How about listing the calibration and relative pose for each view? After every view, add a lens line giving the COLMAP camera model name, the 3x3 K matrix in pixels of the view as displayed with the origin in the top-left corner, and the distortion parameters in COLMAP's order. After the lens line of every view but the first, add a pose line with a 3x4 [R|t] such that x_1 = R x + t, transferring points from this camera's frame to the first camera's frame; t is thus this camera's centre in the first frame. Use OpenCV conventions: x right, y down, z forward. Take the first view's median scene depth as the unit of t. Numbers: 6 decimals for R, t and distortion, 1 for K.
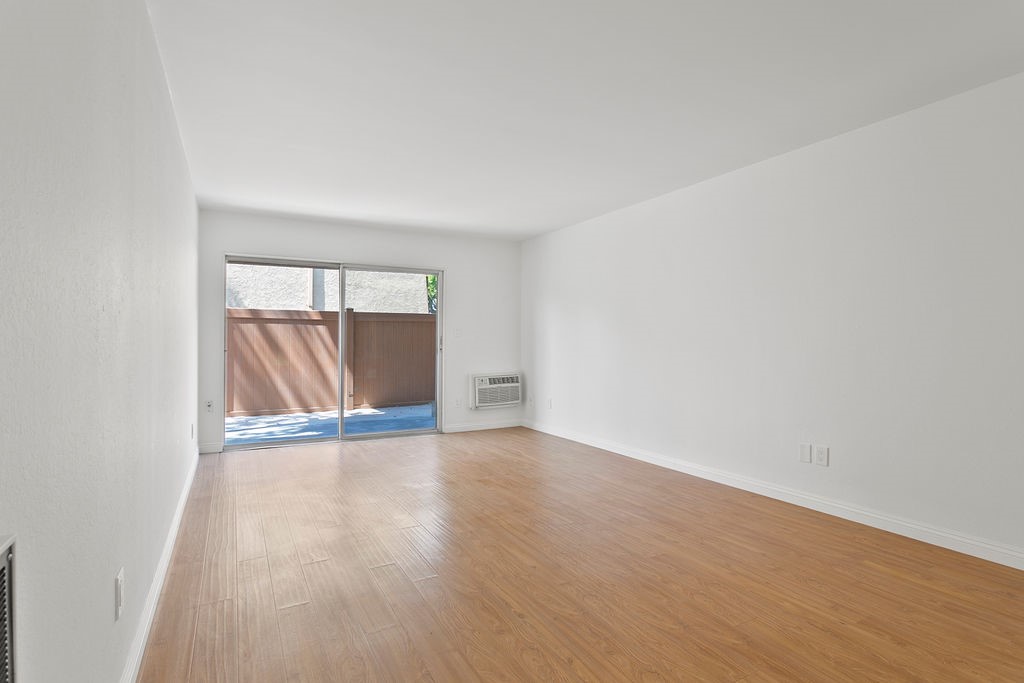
lens RADIAL K [[503.3, 0, 499.3], [0, 503.3, 342.4], [0, 0, 1]] dist [-0.011975, 0.000531]
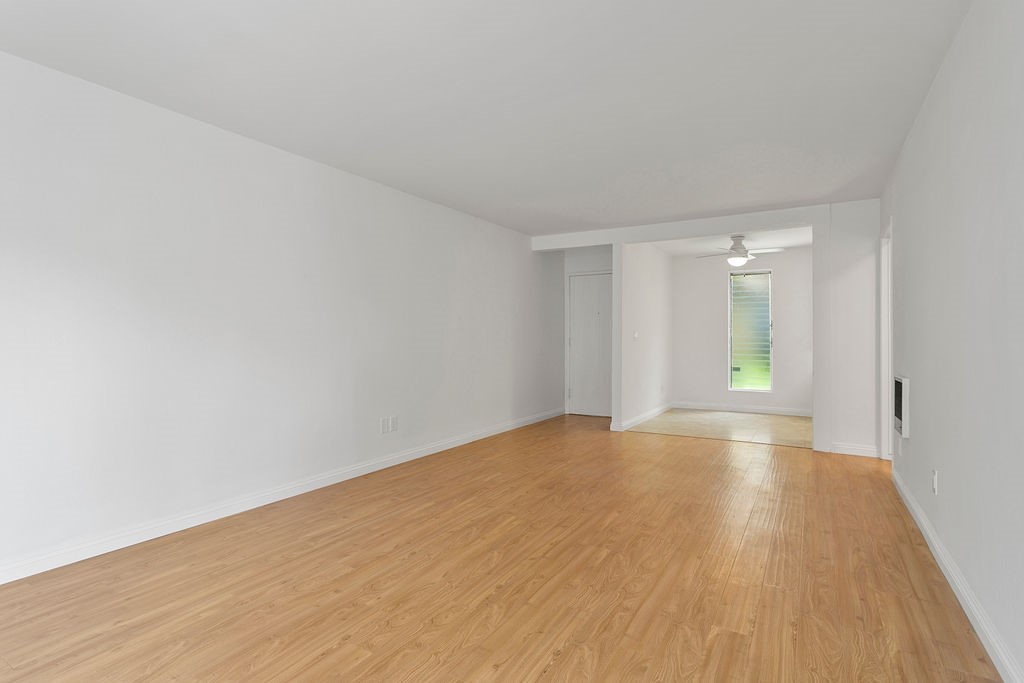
lens RADIAL K [[510.1, 0, 512.0], [0, 510.1, 341.5], [0, 0, 1]] dist [-0.012955, 0.000461]
pose [[-0.515420, -0.005529, 0.856920, -0.372473], [0.005259, 0.999940, 0.009615, -0.001273], [-0.856922, 0.009462, -0.515359, 0.784517]]
